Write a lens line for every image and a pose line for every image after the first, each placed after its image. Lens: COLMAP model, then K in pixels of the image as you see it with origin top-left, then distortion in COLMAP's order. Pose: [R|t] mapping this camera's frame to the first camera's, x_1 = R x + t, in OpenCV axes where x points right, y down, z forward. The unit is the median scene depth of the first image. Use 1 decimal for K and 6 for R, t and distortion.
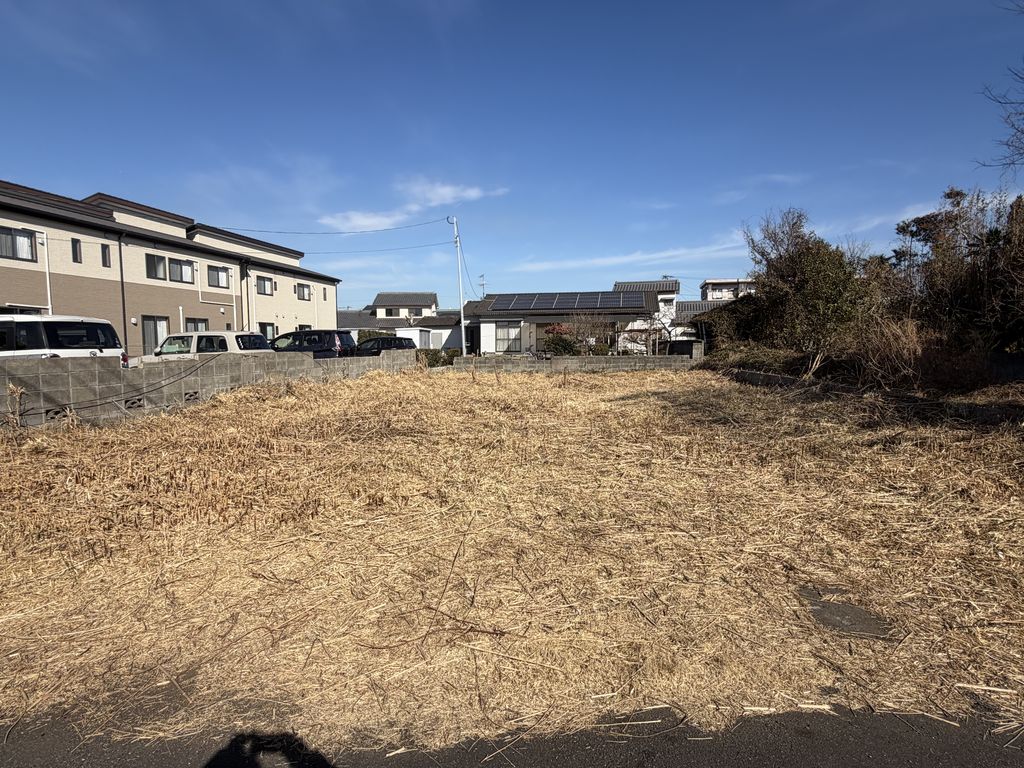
lens RADIAL K [[563.9, 0, 510.8], [0, 563.9, 386.4], [0, 0, 1]] dist [0.002372, -0.000321]
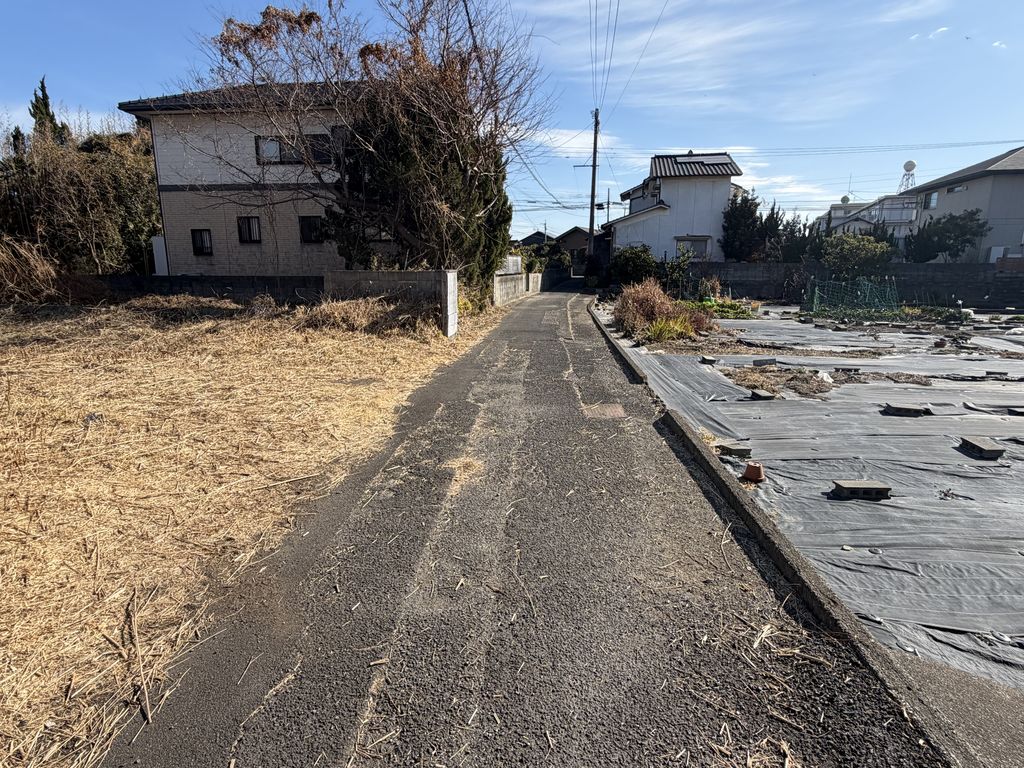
lens RADIAL K [[563.9, 0, 510.8], [0, 563.9, 386.4], [0, 0, 1]] dist [0.002372, -0.000321]
pose [[0.043502, -0.203289, 0.978152, -0.160079], [0.072185, 0.977159, 0.199872, -0.000284], [-0.996442, 0.061913, 0.057183, 0.023284]]
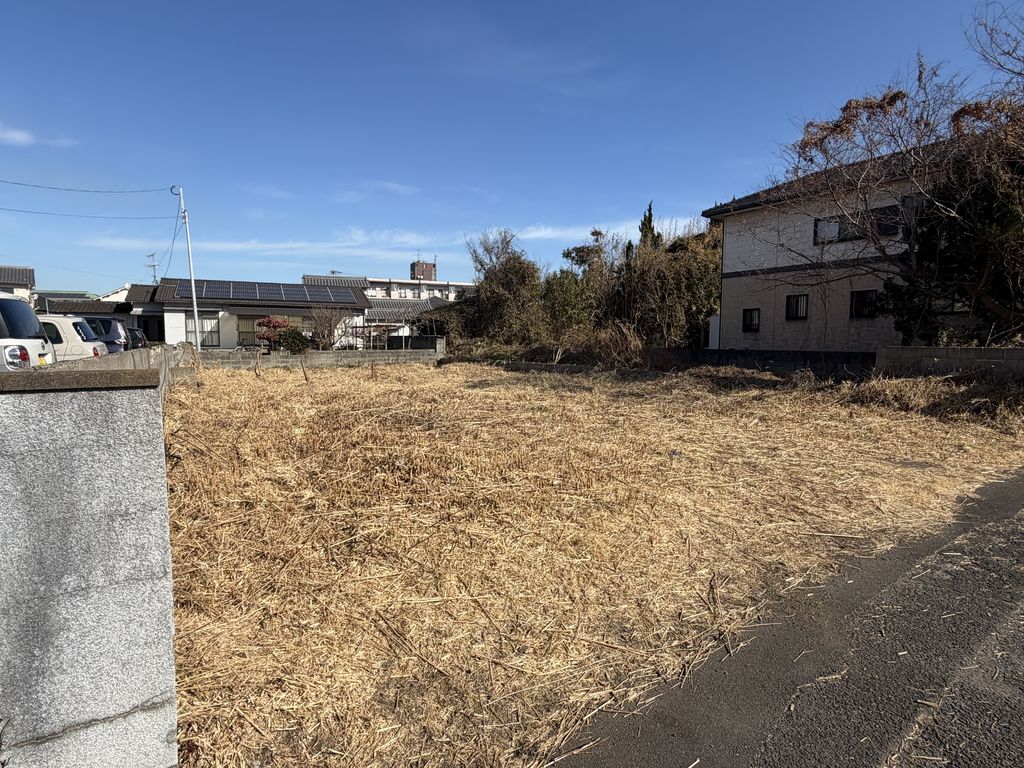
lens RADIAL K [[563.9, 0, 510.8], [0, 563.9, 386.4], [0, 0, 1]] dist [0.002372, -0.000321]
pose [[0.795316, -0.041394, 0.604781, -0.185363], [0.036342, 0.999127, 0.020594, 0.000066], [-0.605105, 0.005600, 0.796126, 0.019330]]
